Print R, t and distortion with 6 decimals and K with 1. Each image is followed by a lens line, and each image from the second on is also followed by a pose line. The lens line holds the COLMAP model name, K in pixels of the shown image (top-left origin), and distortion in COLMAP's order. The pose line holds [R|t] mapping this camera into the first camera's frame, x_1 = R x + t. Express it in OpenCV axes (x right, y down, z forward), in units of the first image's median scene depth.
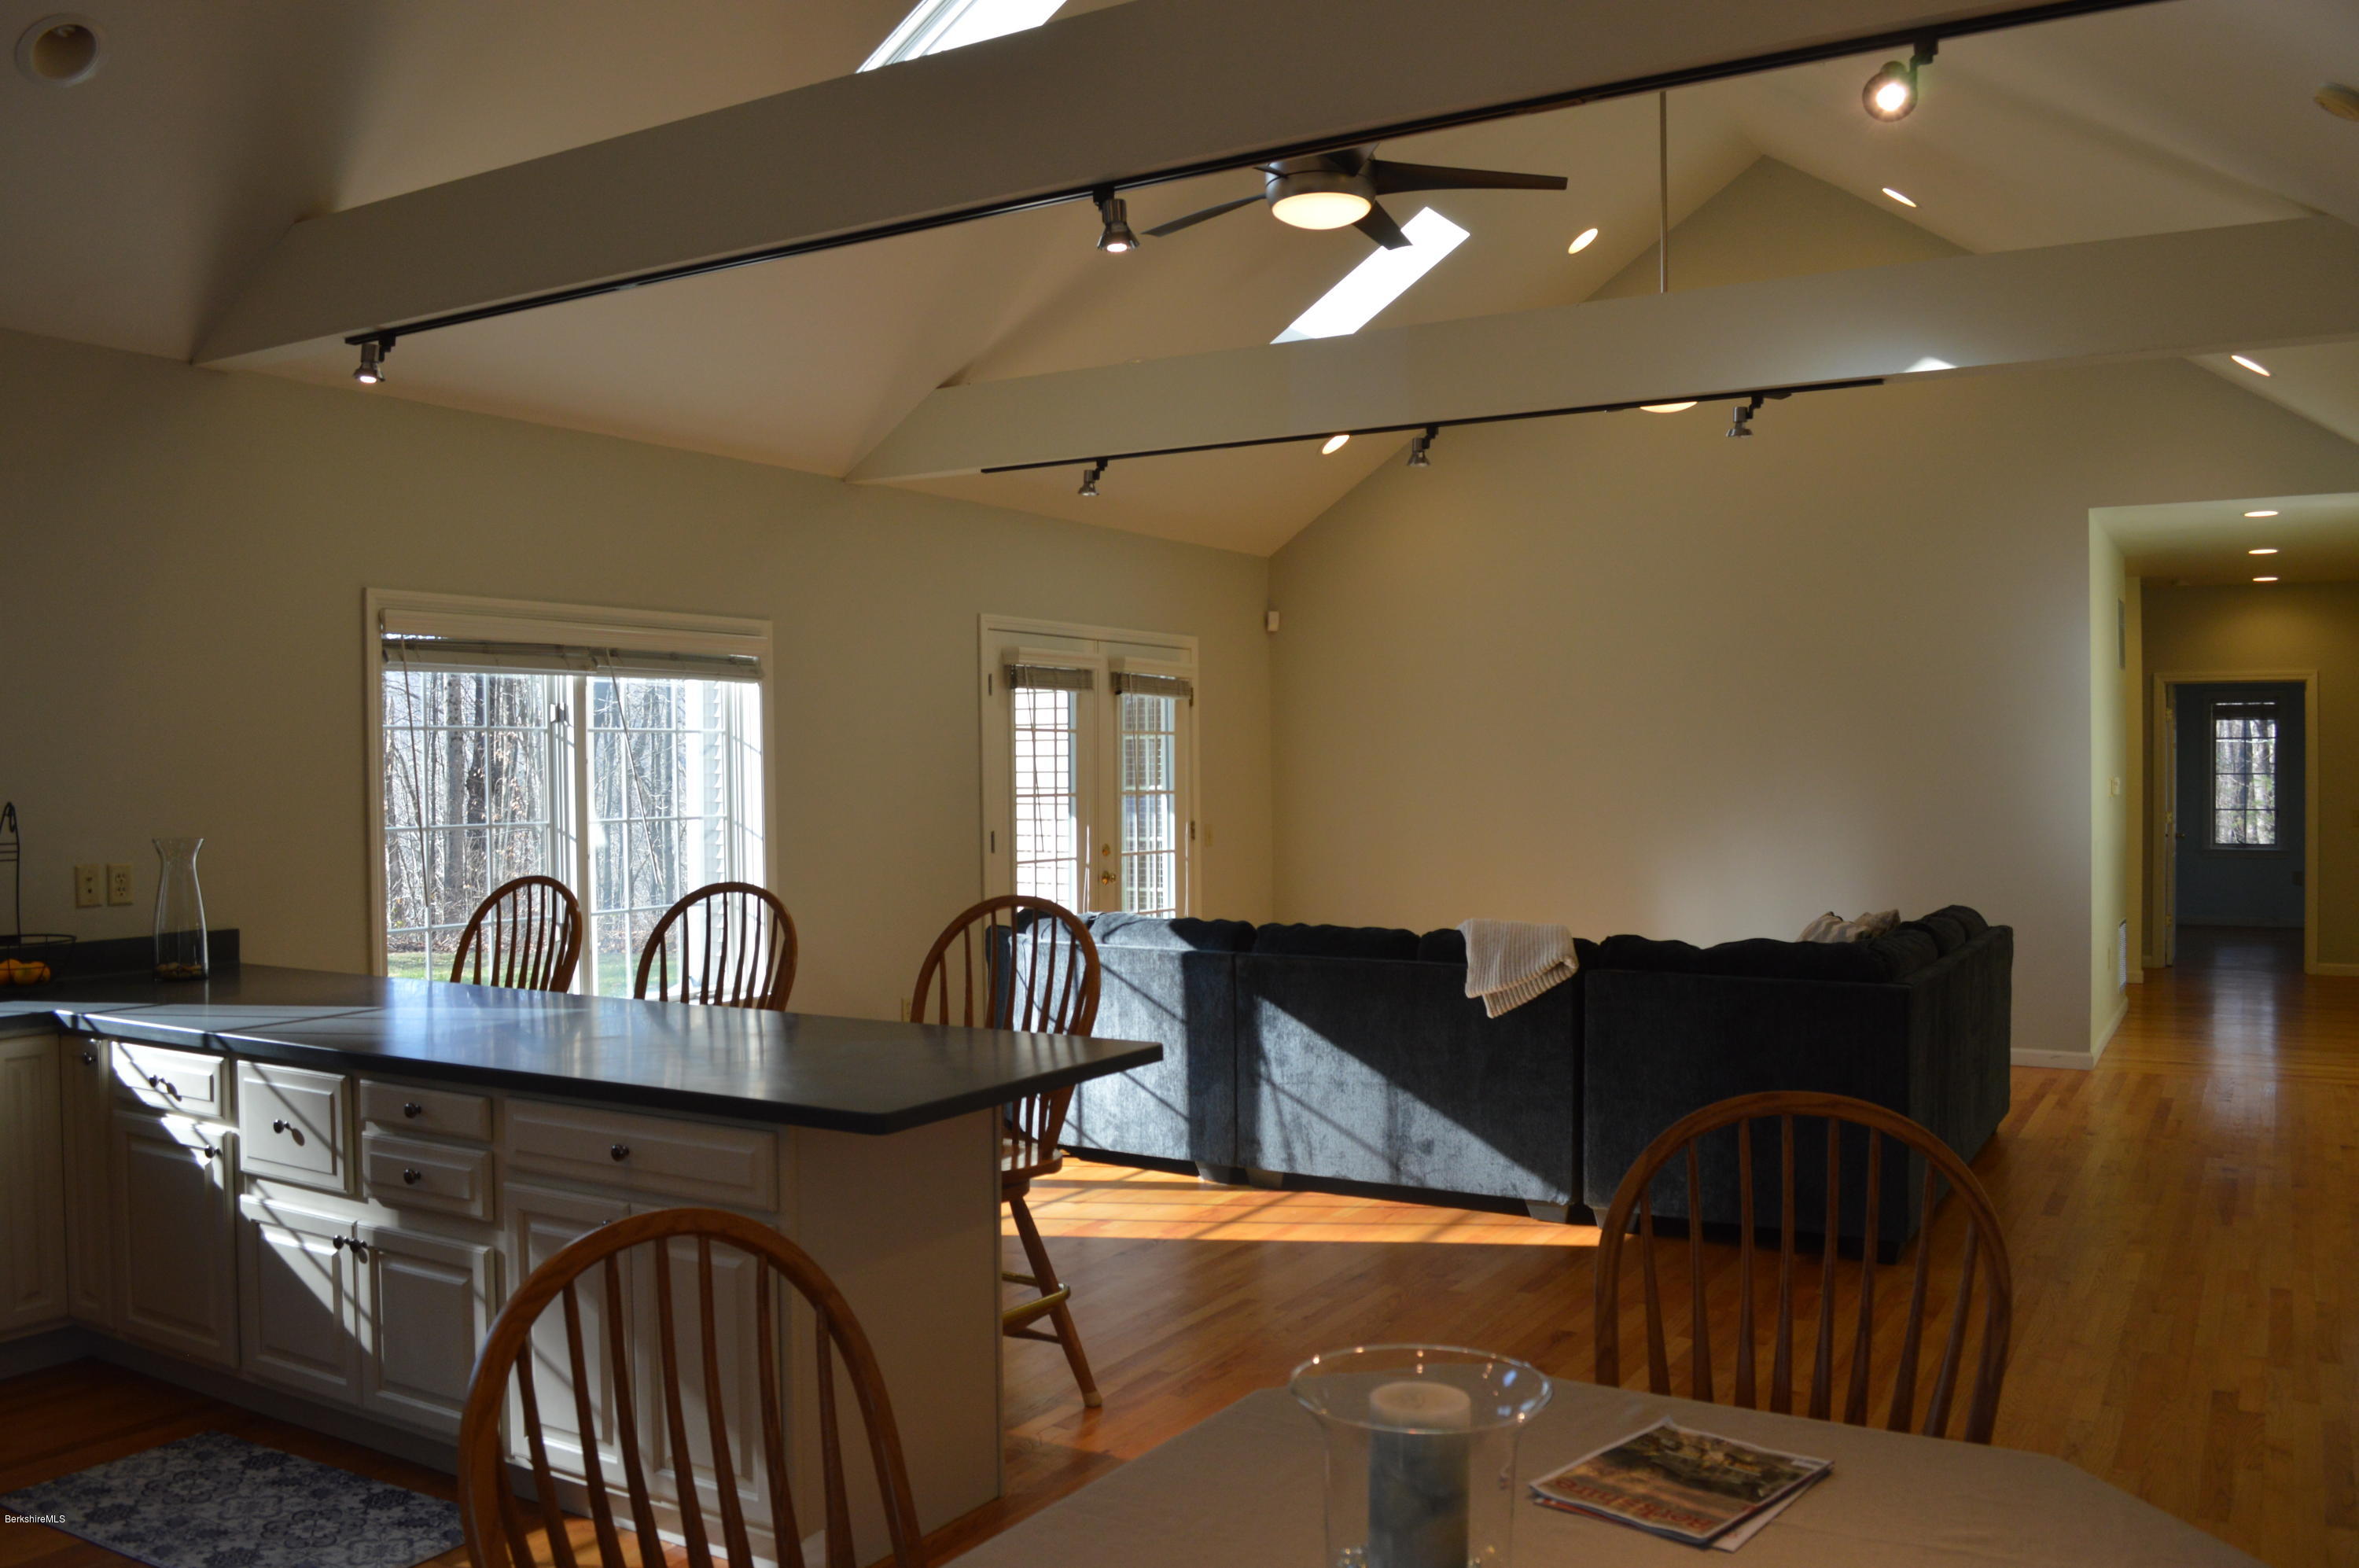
lens RADIAL K [[1883.2, 0, 1179.5], [0, 1883.2, 784.0], [0, 0, 1]] dist [-0.083935, 0.010126]
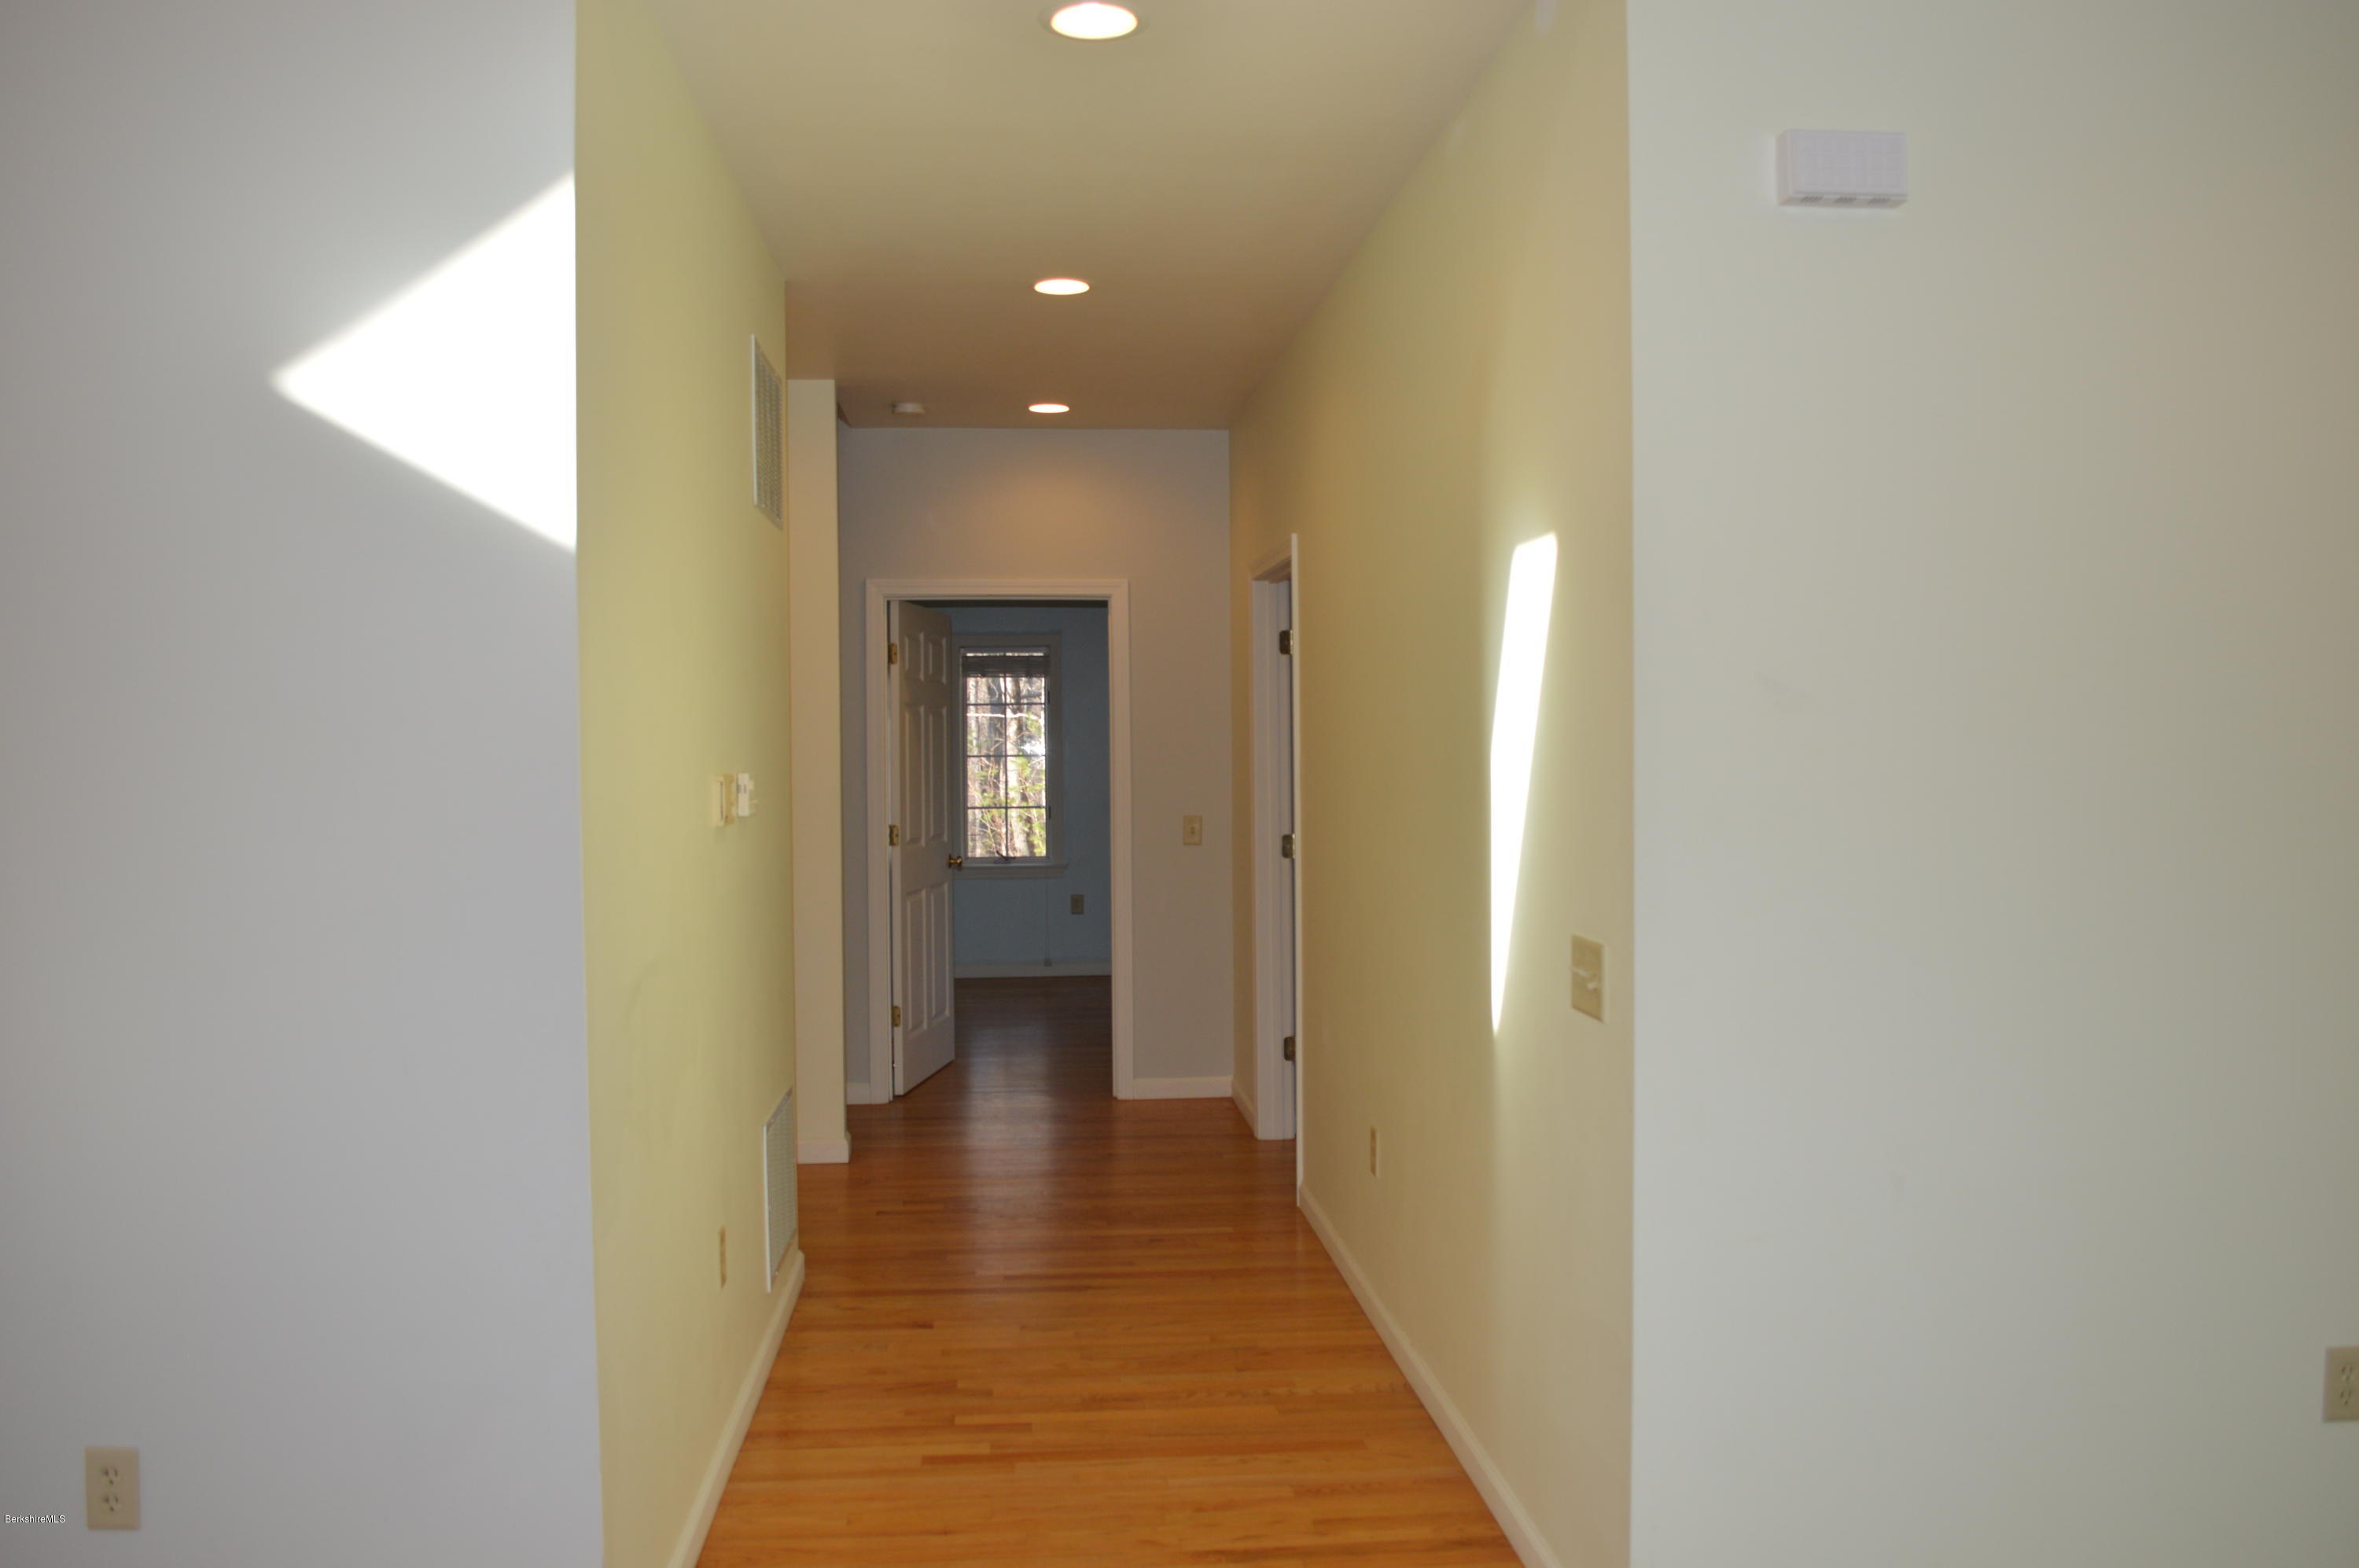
lens RADIAL K [[1883.2, 0, 1179.5], [0, 1883.2, 784.0], [0, 0, 1]] dist [-0.083935, 0.010126]
pose [[0.807804, -0.017052, 0.589204, 0.228606], [0.012265, 0.999851, 0.012121, -0.003090], [-0.589323, -0.002564, 0.807893, 0.409468]]
